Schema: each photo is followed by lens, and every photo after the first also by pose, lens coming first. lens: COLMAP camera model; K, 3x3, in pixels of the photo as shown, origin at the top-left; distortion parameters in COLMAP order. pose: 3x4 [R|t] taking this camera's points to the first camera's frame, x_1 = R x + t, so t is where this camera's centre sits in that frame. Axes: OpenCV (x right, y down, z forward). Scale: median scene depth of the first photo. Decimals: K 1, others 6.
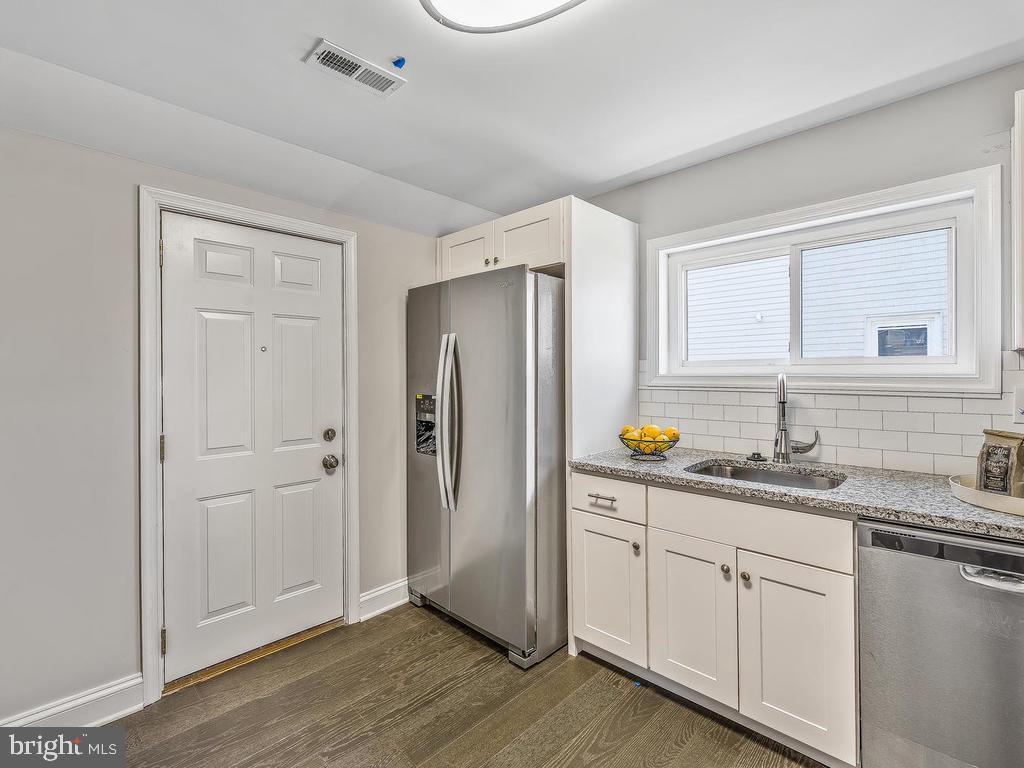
lens RADIAL K [[449.2, 0, 513.5], [0, 449.2, 377.1], [0, 0, 1]] dist [-0.002374, -0.000671]
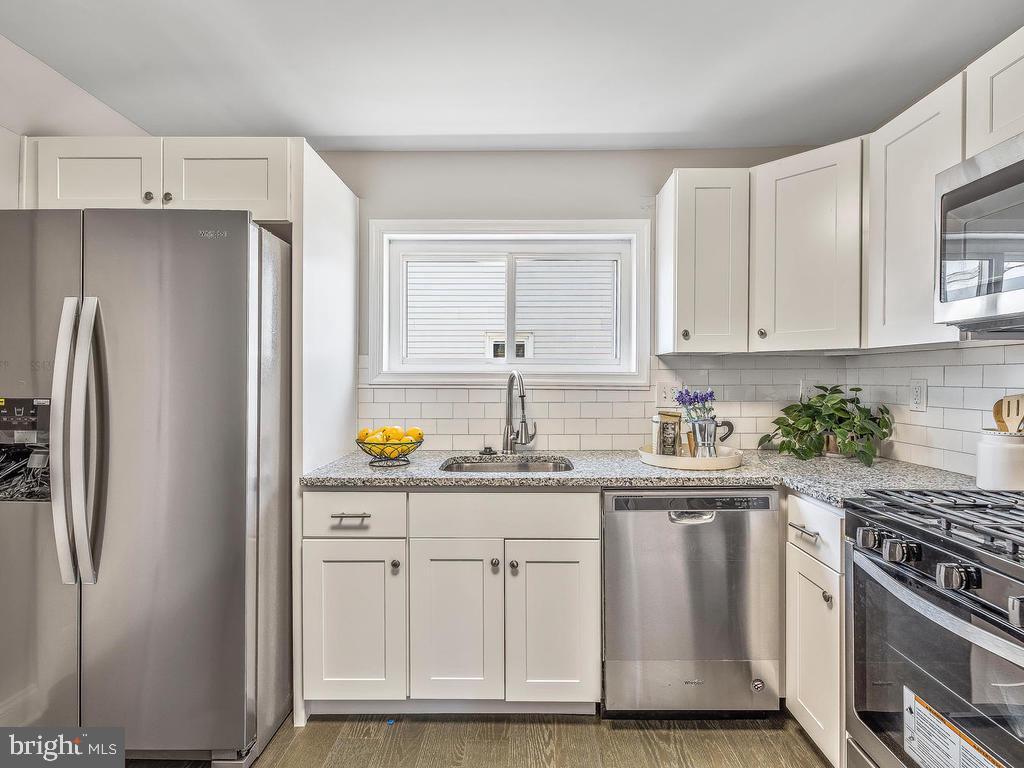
lens RADIAL K [[486.7, 0, 514.7], [0, 486.7, 382.2], [0, 0, 1]] dist [-0.000127, -0.001147]
pose [[0.745412, 0.004043, 0.666592, -0.166207], [-0.003115, 0.999992, -0.002581, 0.022231], [-0.666597, -0.000152, 0.745419, 0.125609]]
